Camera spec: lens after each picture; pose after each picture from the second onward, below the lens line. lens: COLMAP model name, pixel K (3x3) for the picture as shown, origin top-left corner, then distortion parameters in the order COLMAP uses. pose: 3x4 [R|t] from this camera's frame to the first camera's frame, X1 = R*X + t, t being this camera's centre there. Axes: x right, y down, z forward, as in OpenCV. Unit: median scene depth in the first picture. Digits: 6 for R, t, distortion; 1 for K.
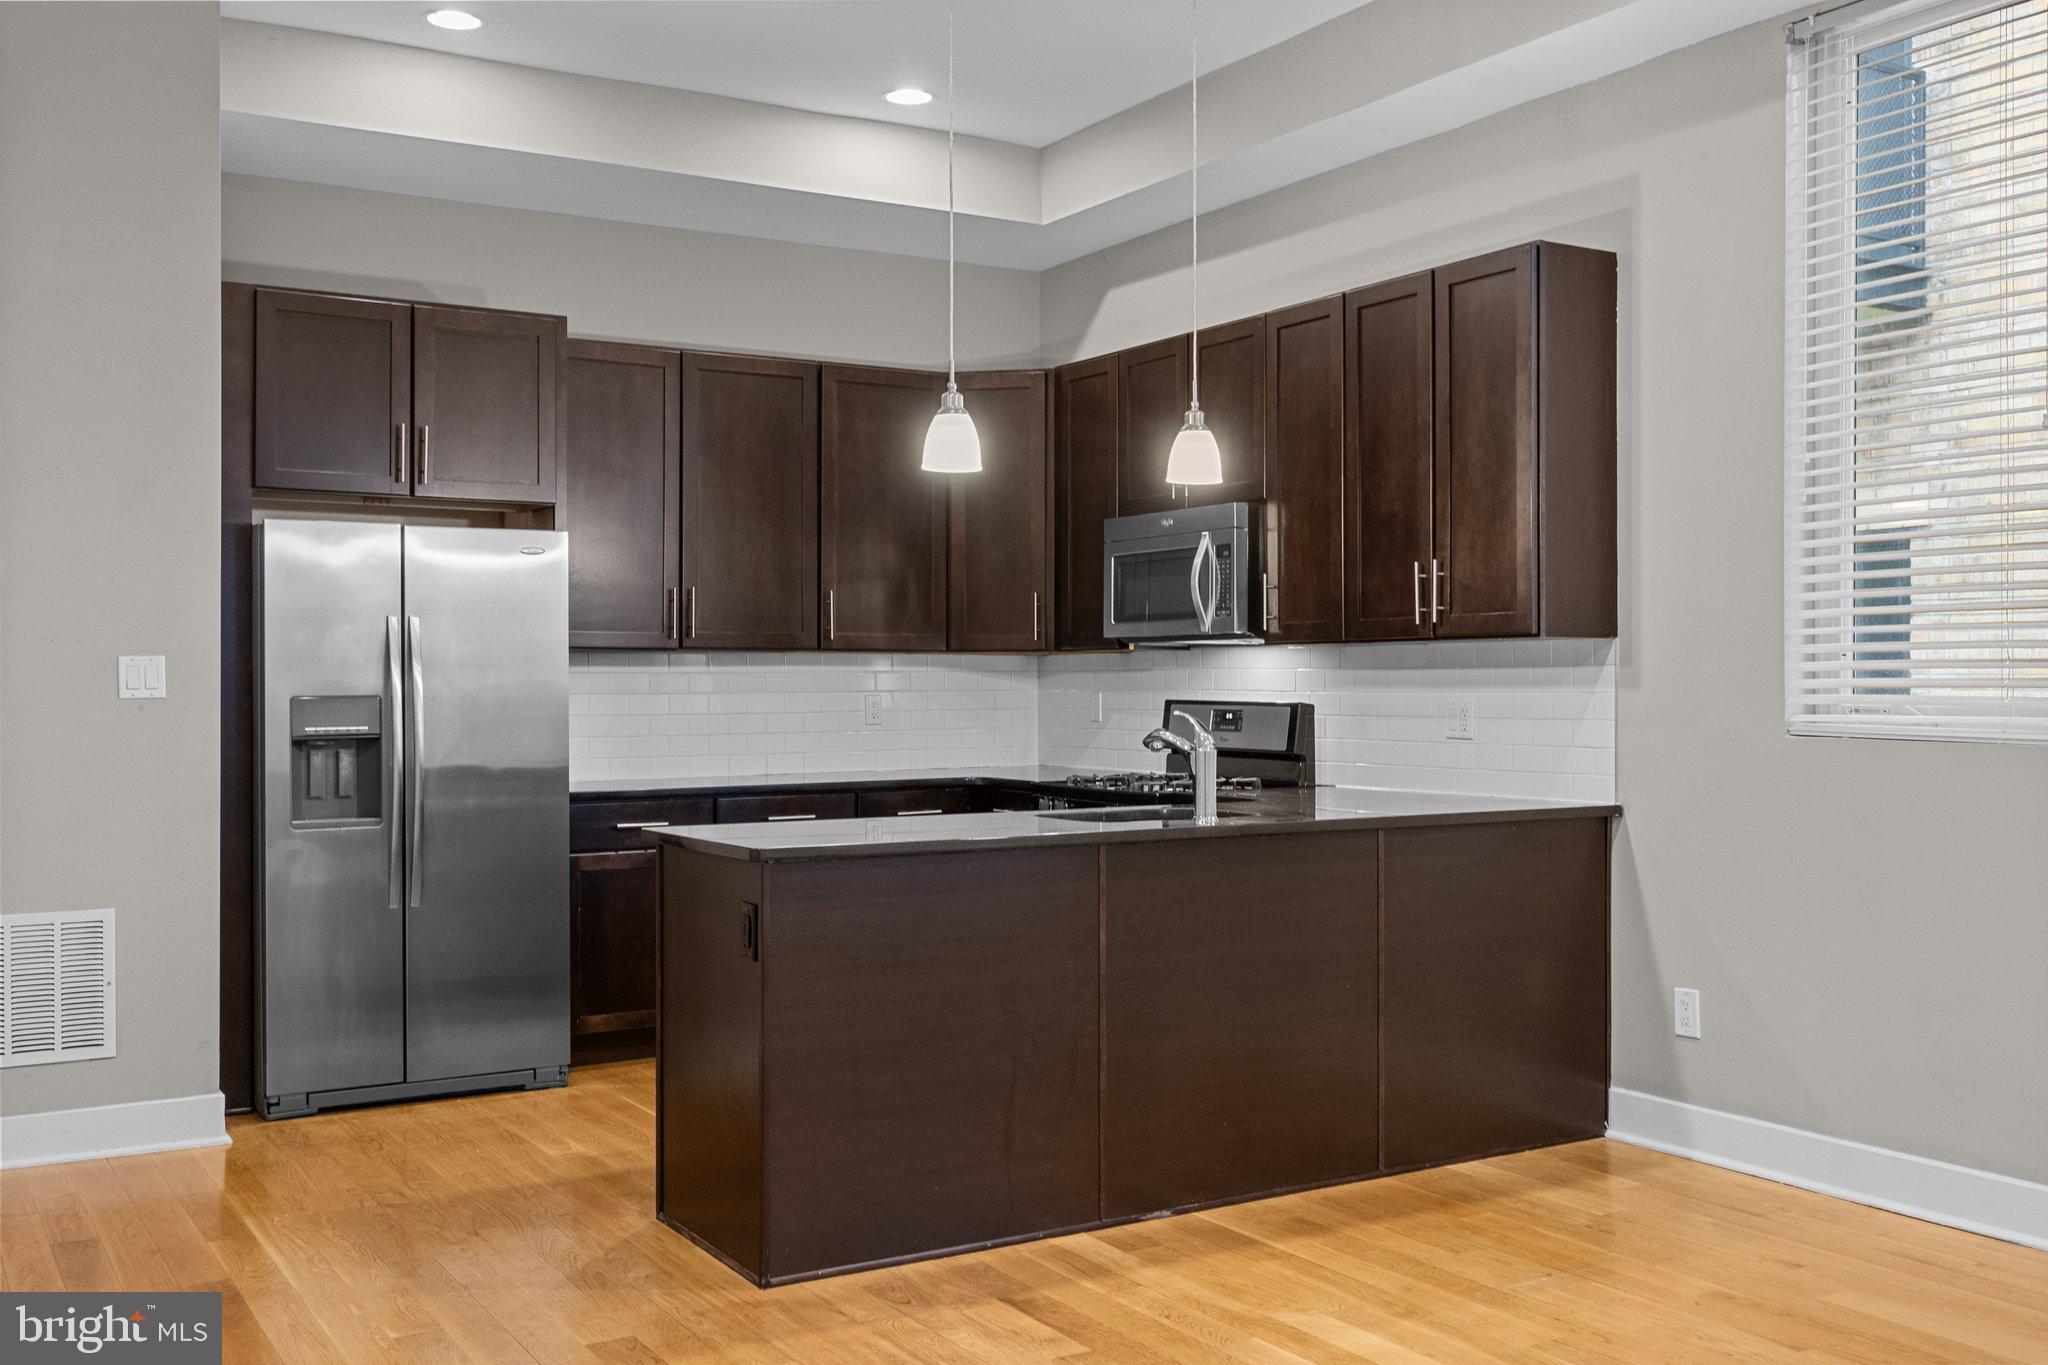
lens RADIAL K [[1926.4, 0, 1031.0], [0, 1926.4, 679.7], [0, 0, 1]] dist [0.005212, 0.000000]
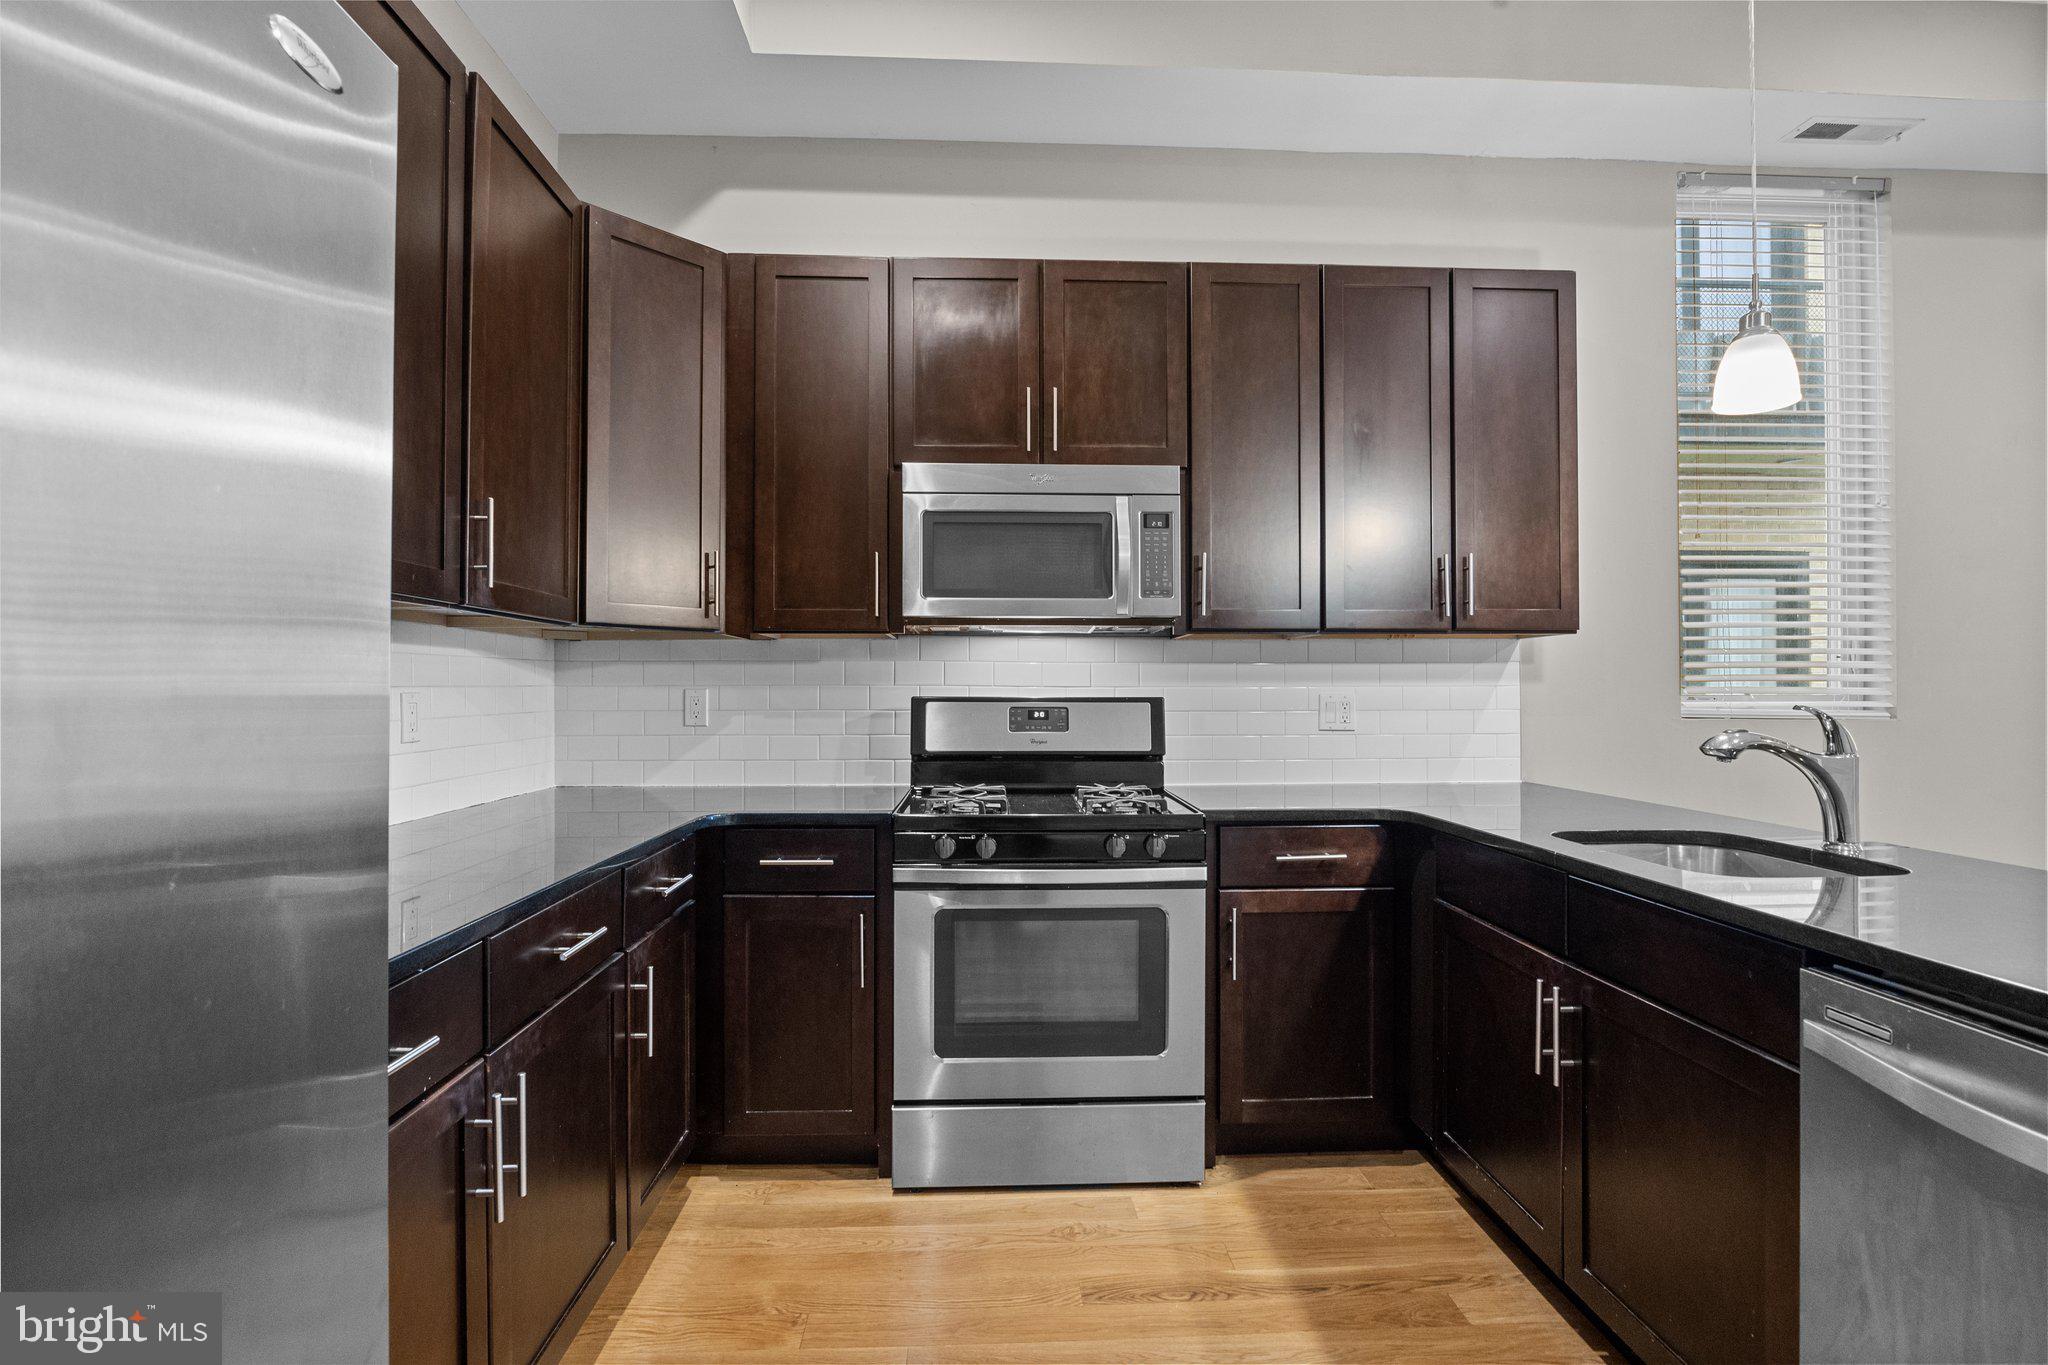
lens RADIAL K [[1126.3, 0, 1041.7], [0, 1126.3, 679.4], [0, 0, 1]] dist [-0.006794, -0.000978]
pose [[0.478947, 0.005027, 0.877829, -0.432879], [-0.001596, 0.999987, -0.004856, 0.006609], [-0.877842, 0.000925, 0.478949, 0.926075]]
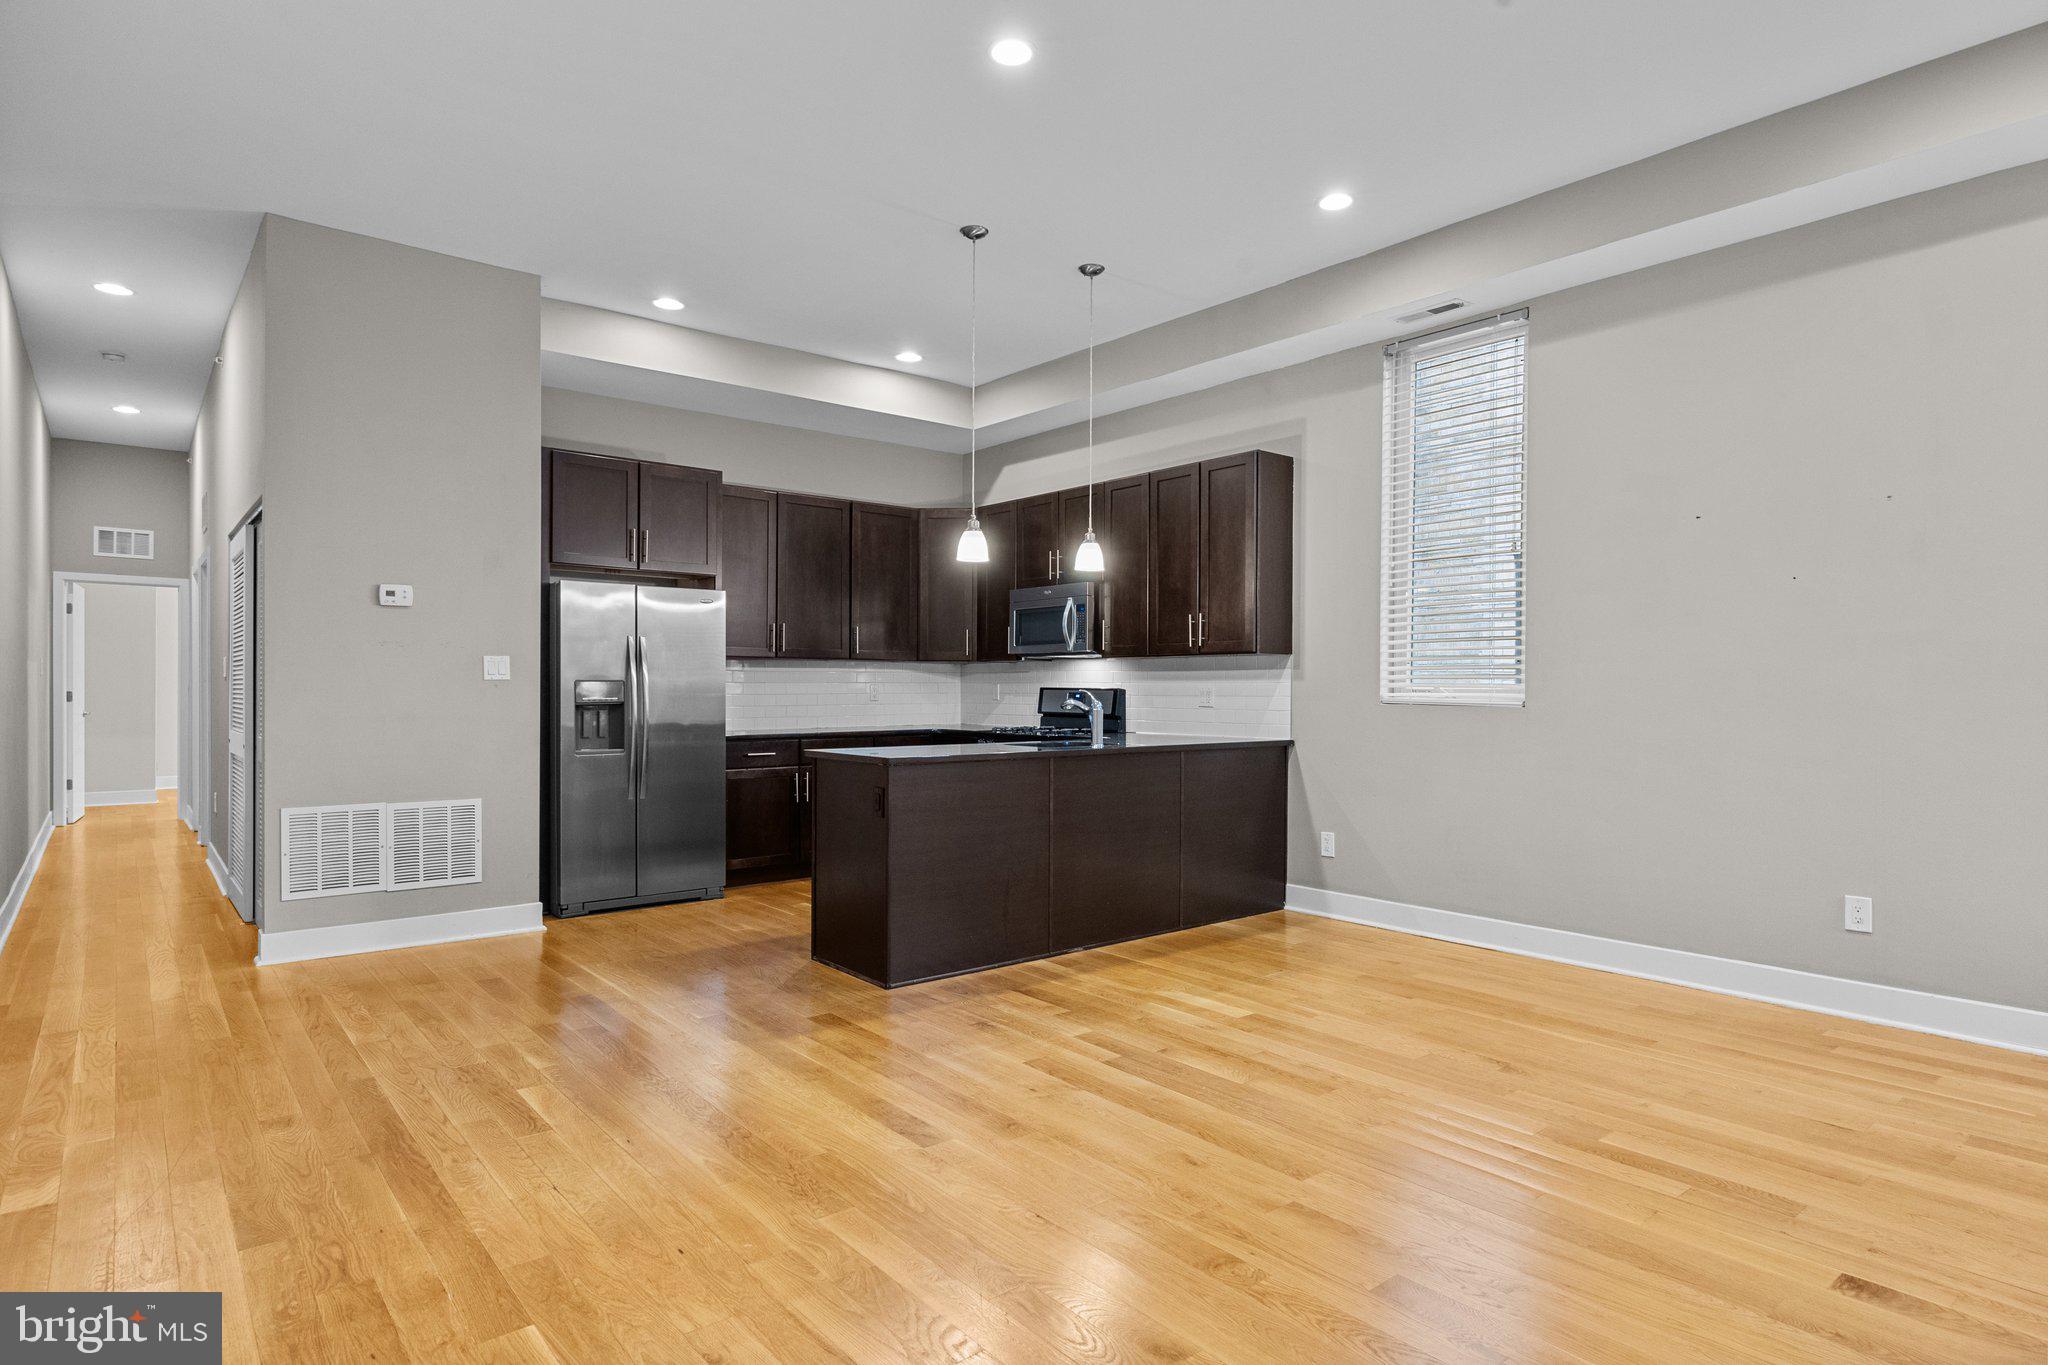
lens RADIAL K [[1101.1, 0, 1031.5], [0, 1101.1, 693.7], [0, 0, 1]] dist [0.002020, -0.003434]
pose [[0.990093, 0.004832, 0.140333, -0.113823], [-0.005787, 0.999963, 0.006395, 0.012581], [-0.140297, -0.007144, 0.990084, -0.069038]]
